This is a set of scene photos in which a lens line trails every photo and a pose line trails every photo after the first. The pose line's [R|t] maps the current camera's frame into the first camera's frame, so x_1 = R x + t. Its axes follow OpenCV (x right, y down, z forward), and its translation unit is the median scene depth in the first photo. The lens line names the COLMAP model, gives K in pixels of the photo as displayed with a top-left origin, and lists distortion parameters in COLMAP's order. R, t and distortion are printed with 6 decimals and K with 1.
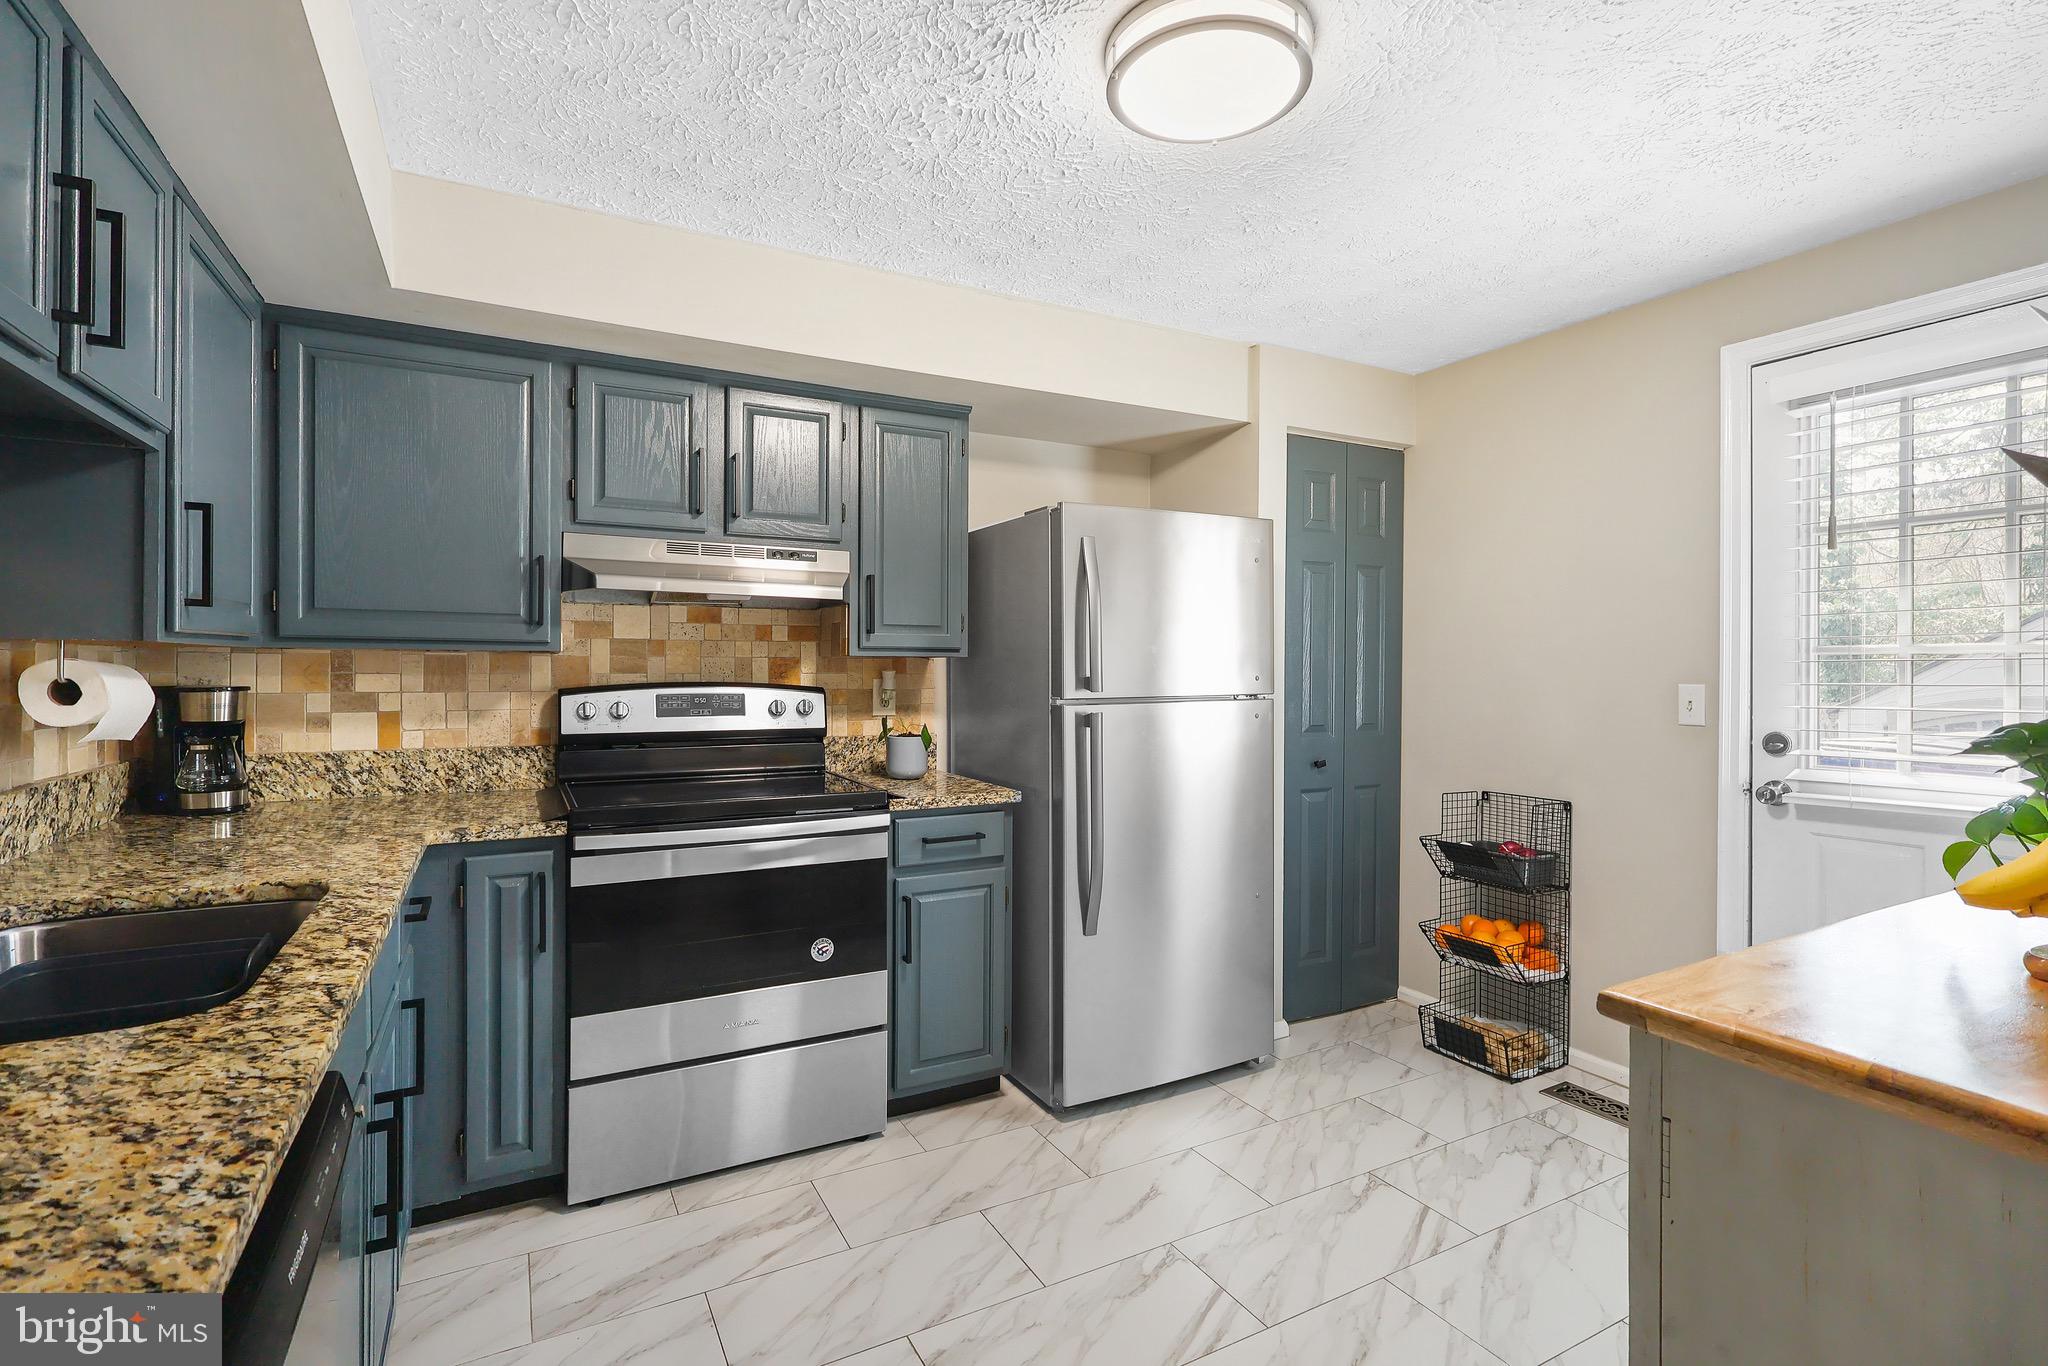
lens RADIAL K [[950.4, 0, 1022.3], [0, 950.4, 671.3], [0, 0, 1]] dist [-0.001100, 0.000484]
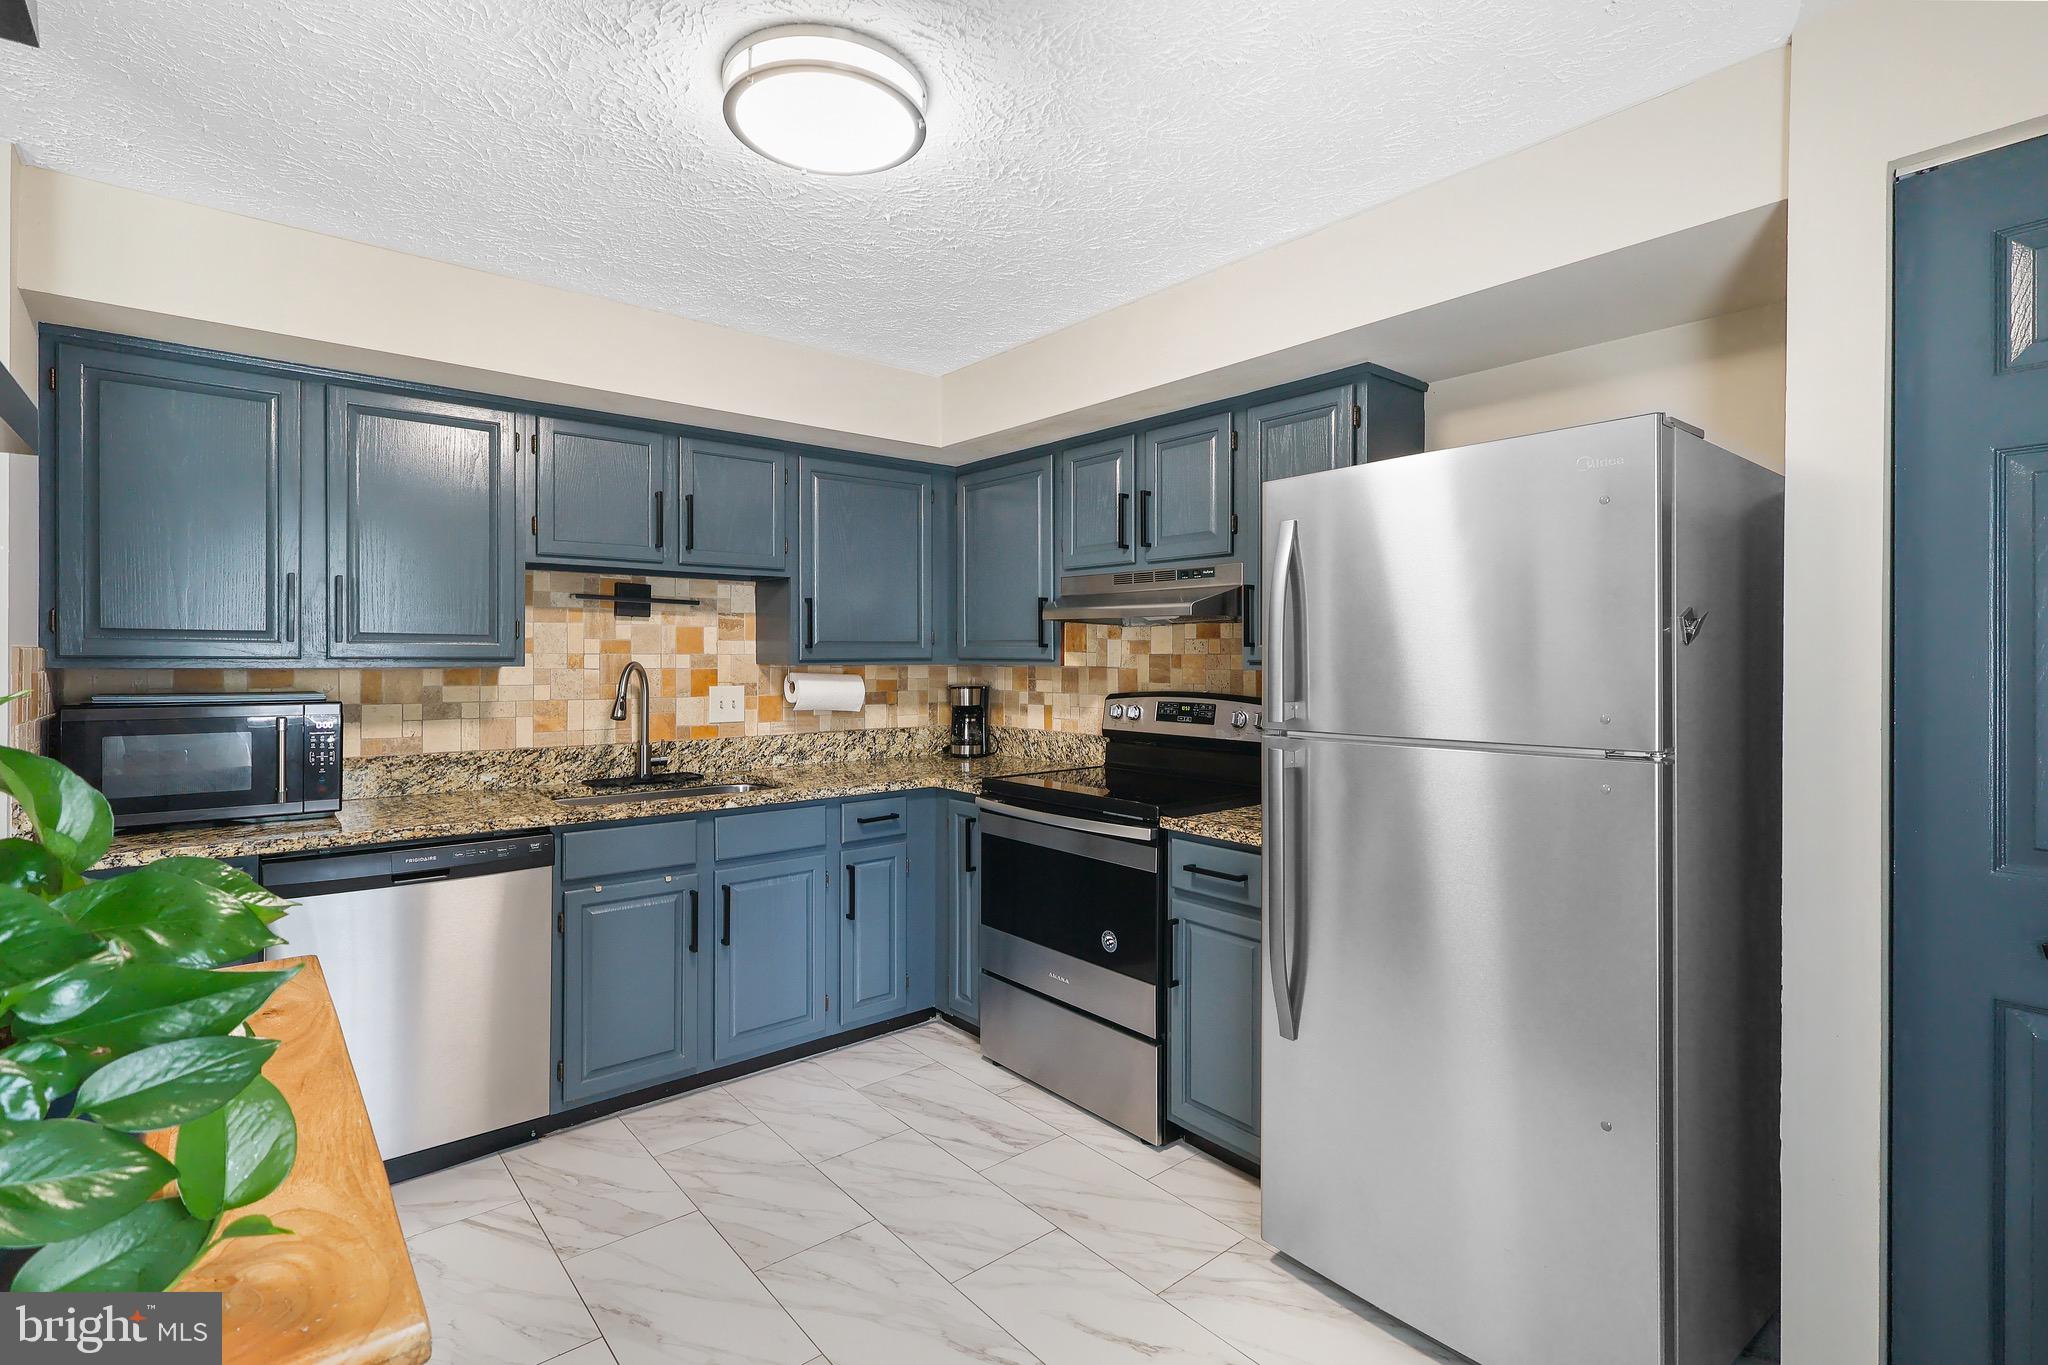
lens RADIAL K [[950.4, 0, 1021.0], [0, 950.4, 660.2], [0, 0, 1]] dist [-0.001100, 0.000484]
pose [[0.205437, 0.000239, -0.978670, 0.807899], [-0.005140, 0.999986, -0.000835, -0.027519], [0.978657, 0.005202, 0.205435, 0.652836]]
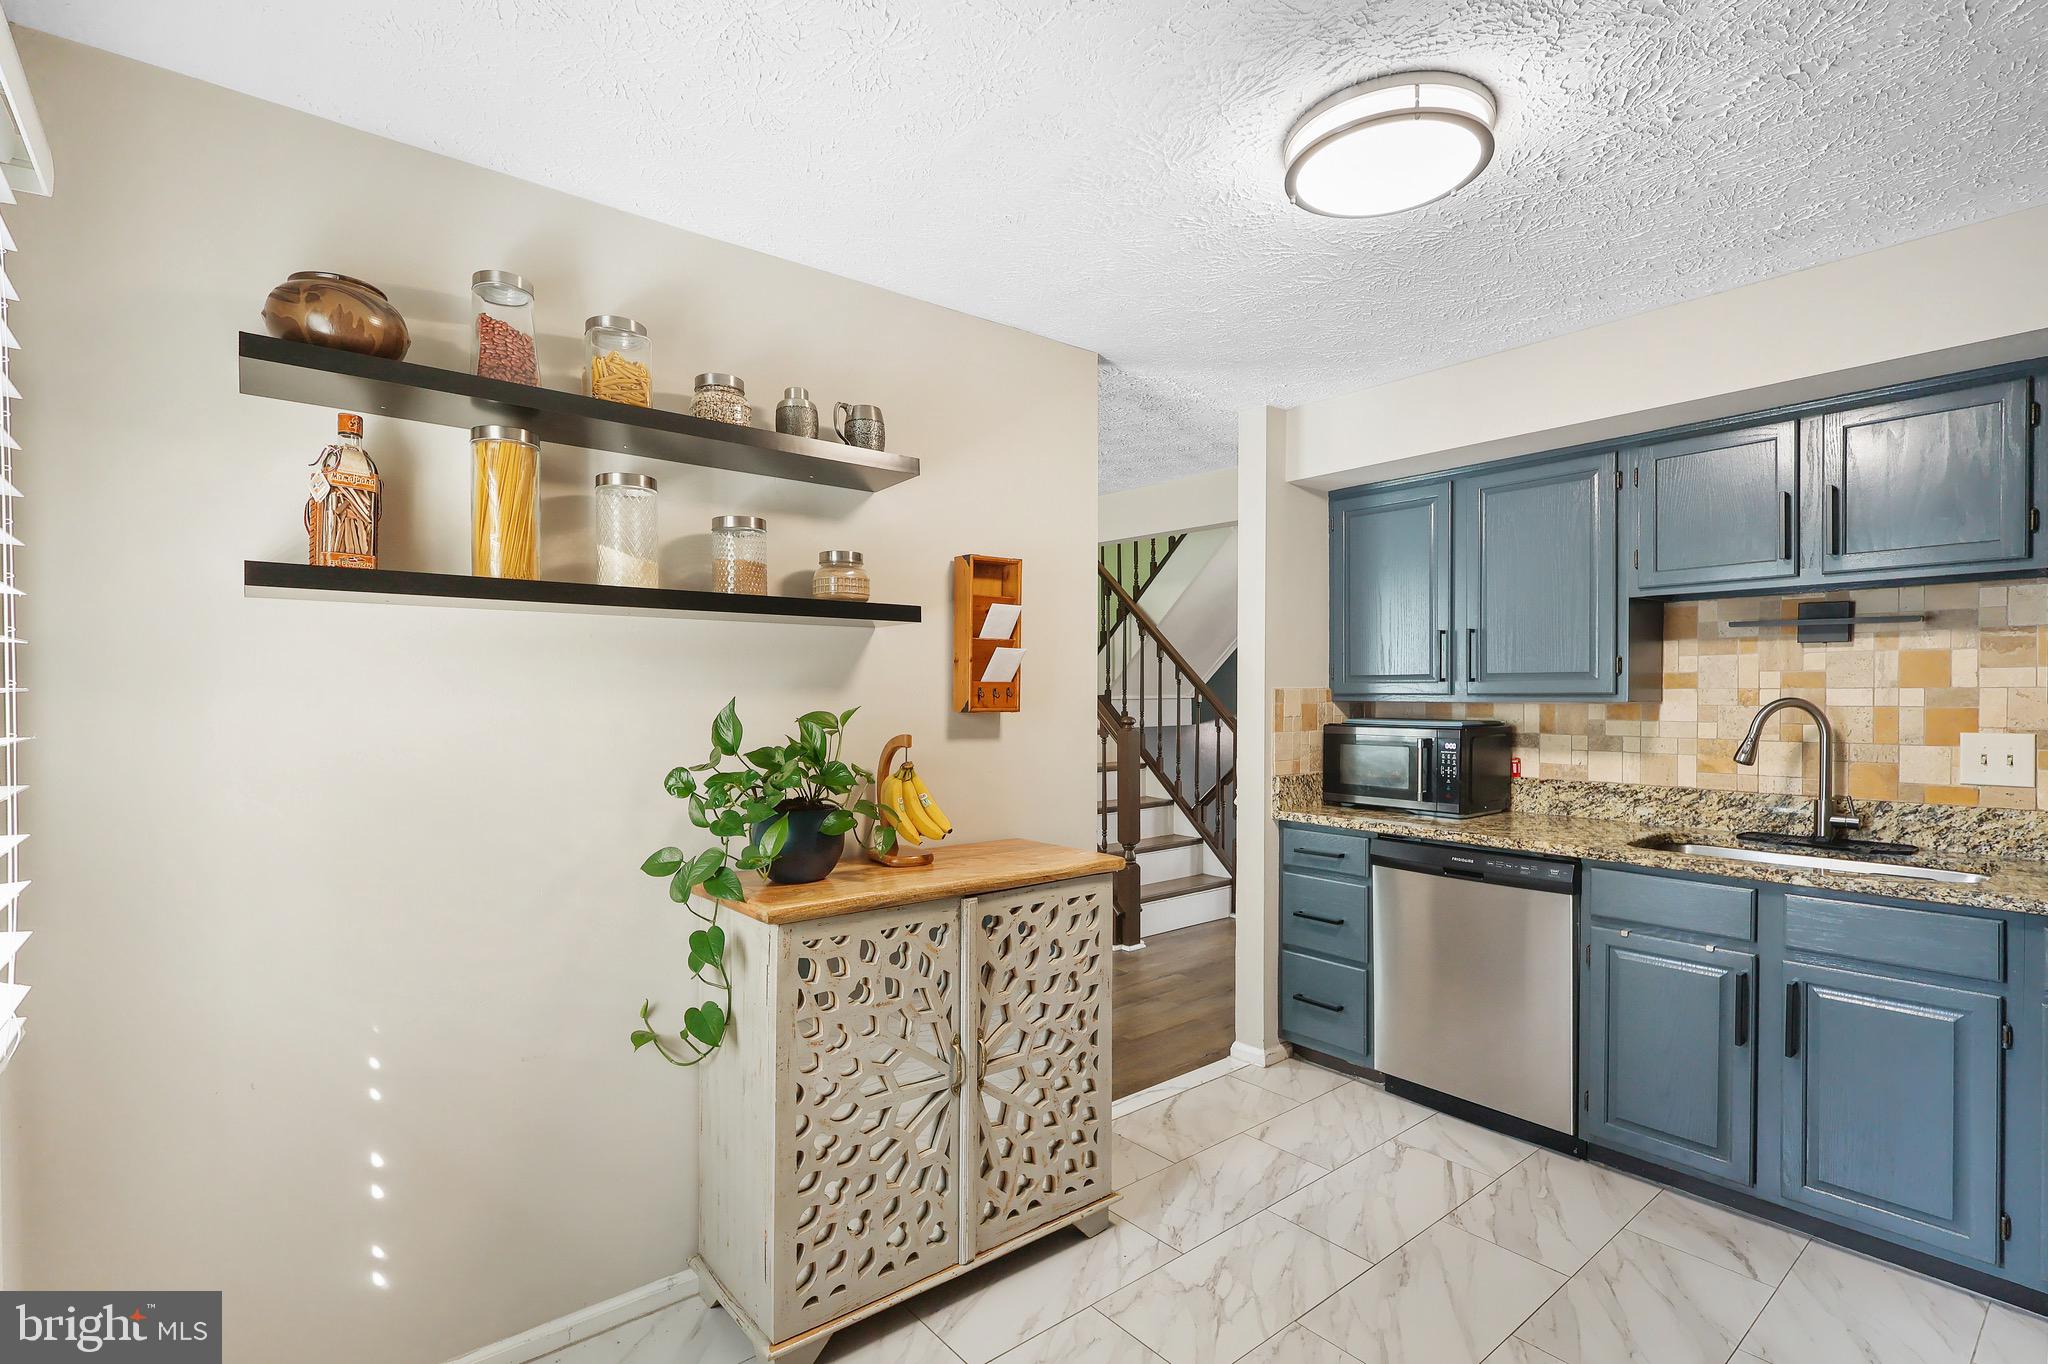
lens RADIAL K [[950.4, 0, 1023.5], [0, 950.4, 697.8], [0, 0, 1]] dist [-0.001100, 0.000484]
pose [[-0.981827, 0.002955, -0.189757, 0.504842], [0.001411, 0.999965, 0.008272, -0.033784], [0.189775, 0.007854, -0.981796, 1.283377]]
